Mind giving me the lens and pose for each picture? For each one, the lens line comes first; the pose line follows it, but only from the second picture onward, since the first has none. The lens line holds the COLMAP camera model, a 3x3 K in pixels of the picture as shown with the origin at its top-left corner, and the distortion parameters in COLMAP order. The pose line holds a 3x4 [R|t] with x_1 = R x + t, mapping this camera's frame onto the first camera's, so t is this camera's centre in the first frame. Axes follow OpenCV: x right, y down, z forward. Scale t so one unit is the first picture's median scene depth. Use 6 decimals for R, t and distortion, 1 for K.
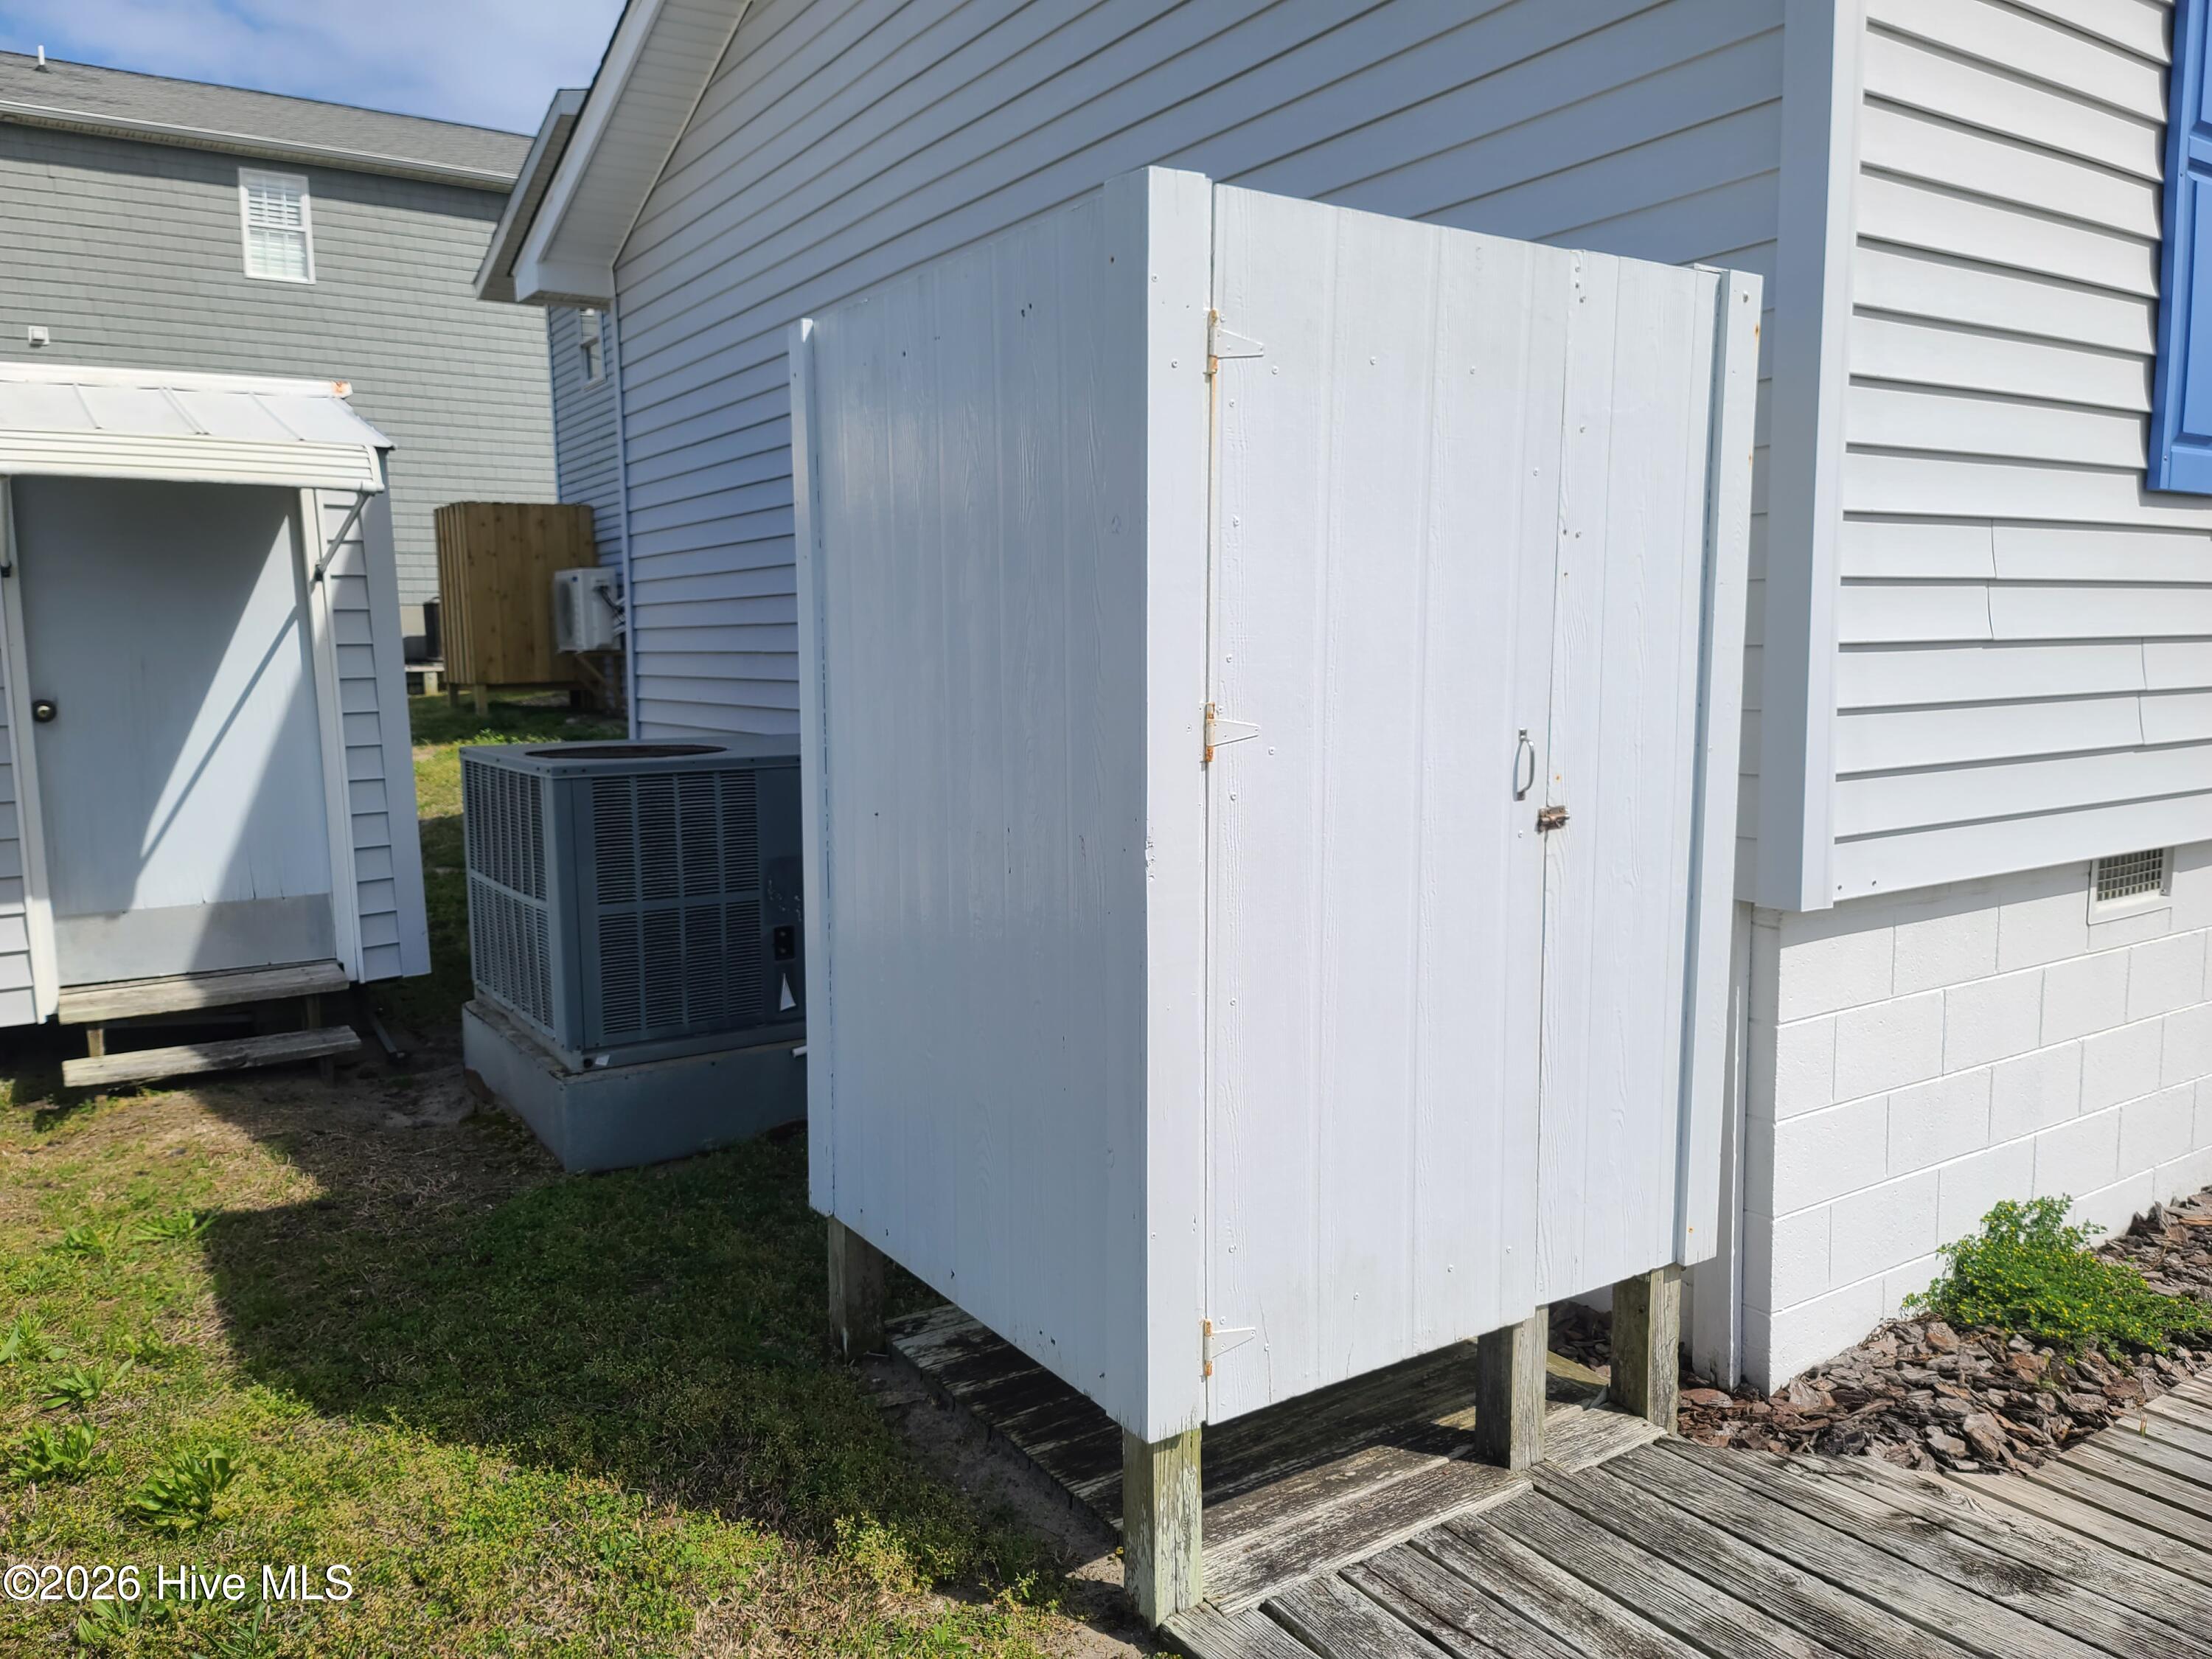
lens RADIAL K [[1625.1, 0, 1114.2], [0, 1625.1, 820.0], [0, 0, 1]] dist [0.087238, -0.082551]
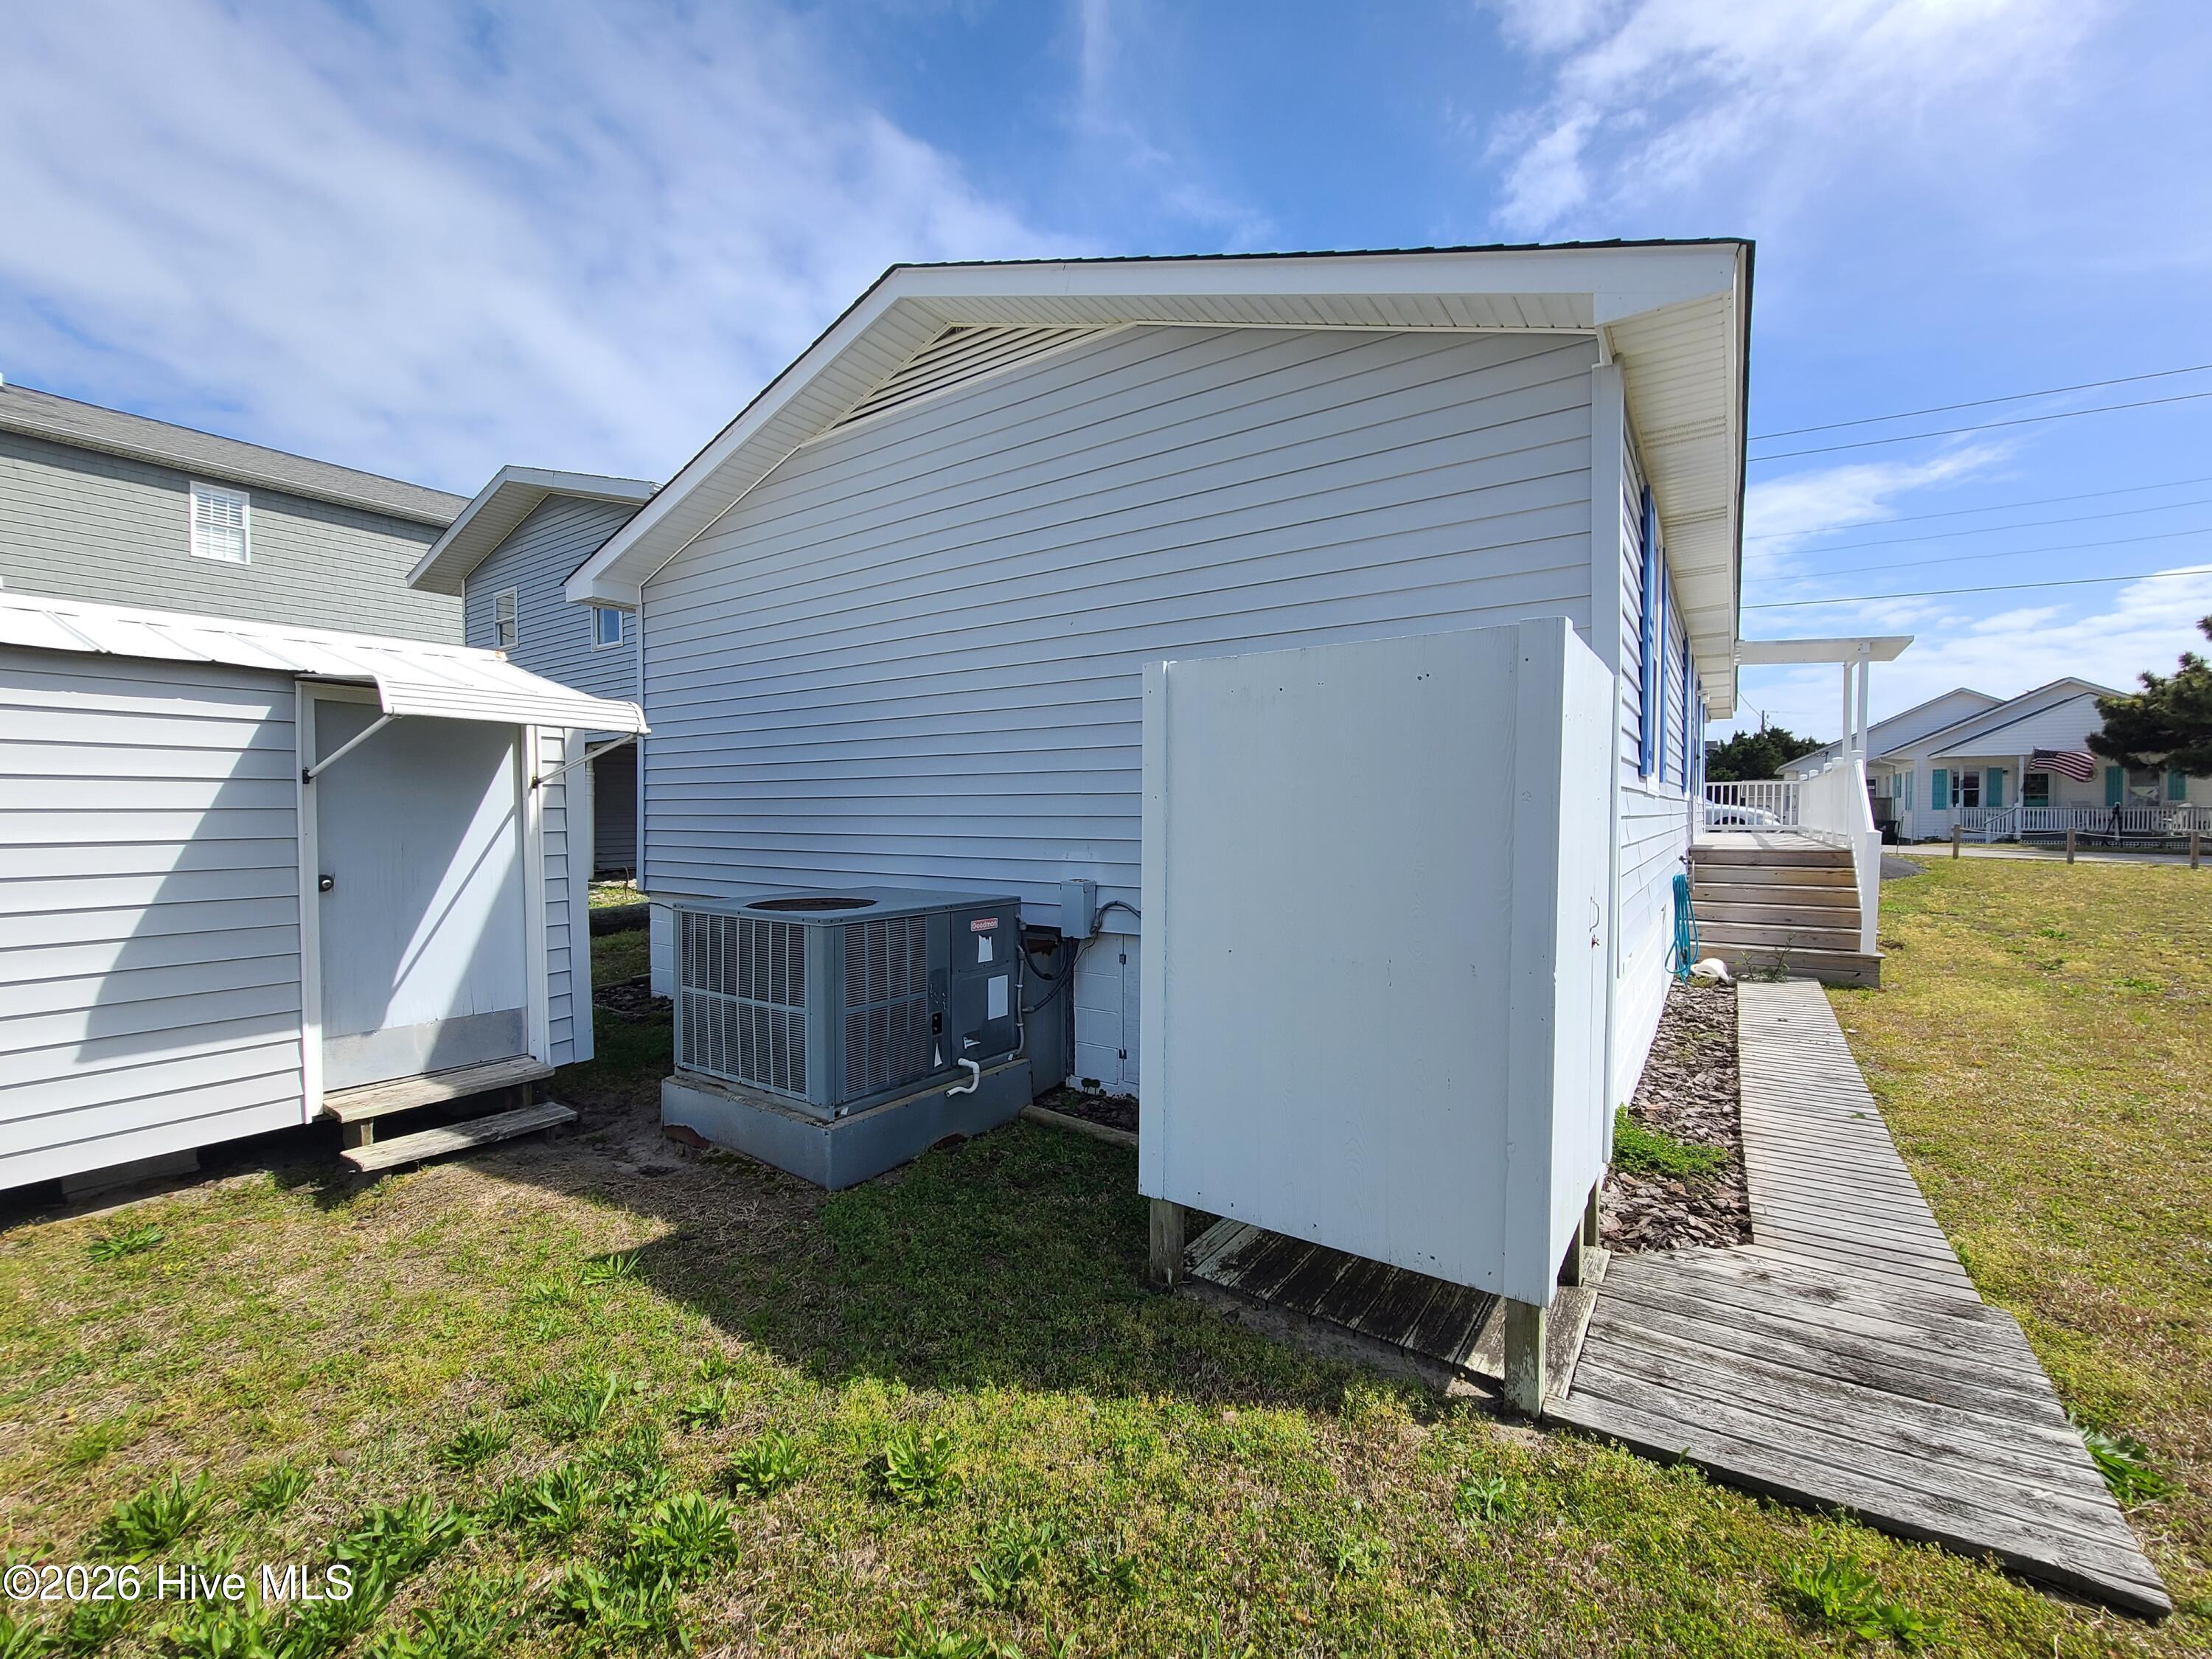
lens RADIAL K [[909.3, 0, 1117.3], [0, 909.3, 826.4], [0, 0, 1]] dist [0.003659, -0.003217]
pose [[0.929751, 0.008275, 0.368095, -0.314609], [0.027558, 0.995379, -0.091985, -0.025404], [-0.367155, 0.095667, 0.925227, 0.083775]]
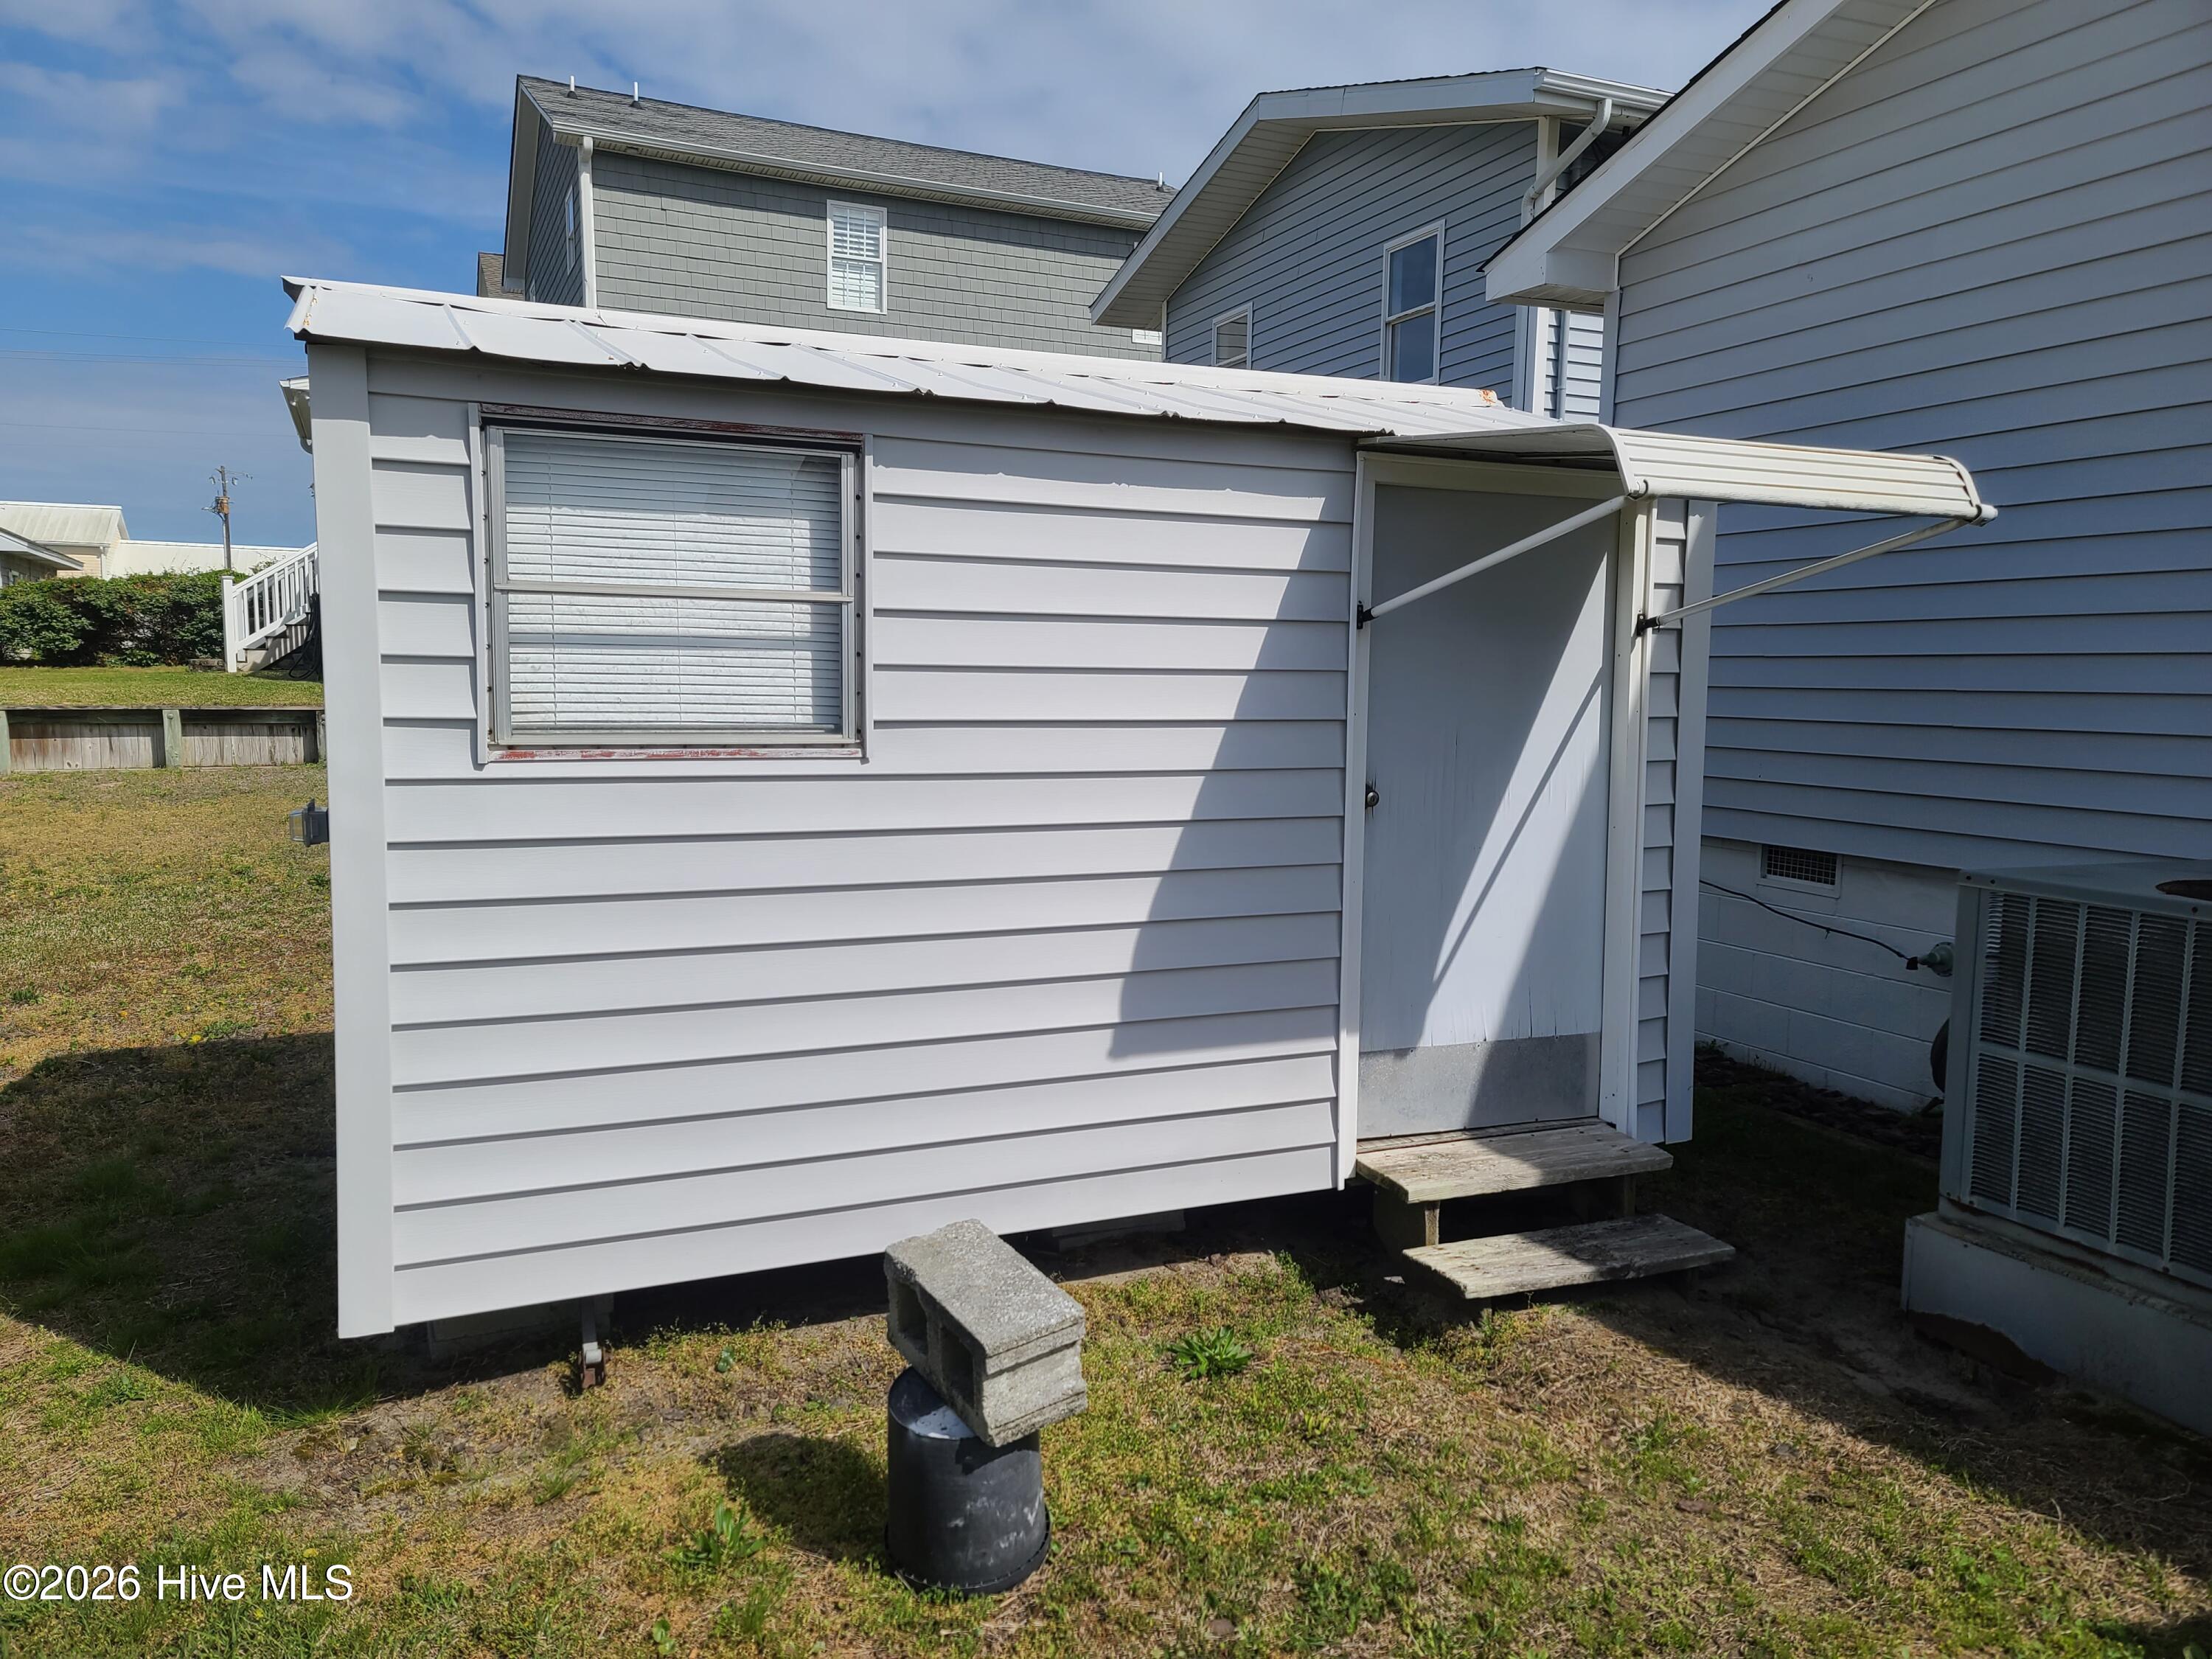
lens RADIAL K [[1625.1, 0, 1136.9], [0, 1625.1, 844.9], [0, 0, 1]] dist [0.087238, -0.082551]
pose [[0.982665, 0.048667, -0.178886, -0.597927], [-0.049598, 0.998769, -0.000734, -0.035863], [0.178630, 0.009593, 0.983869, 0.209710]]
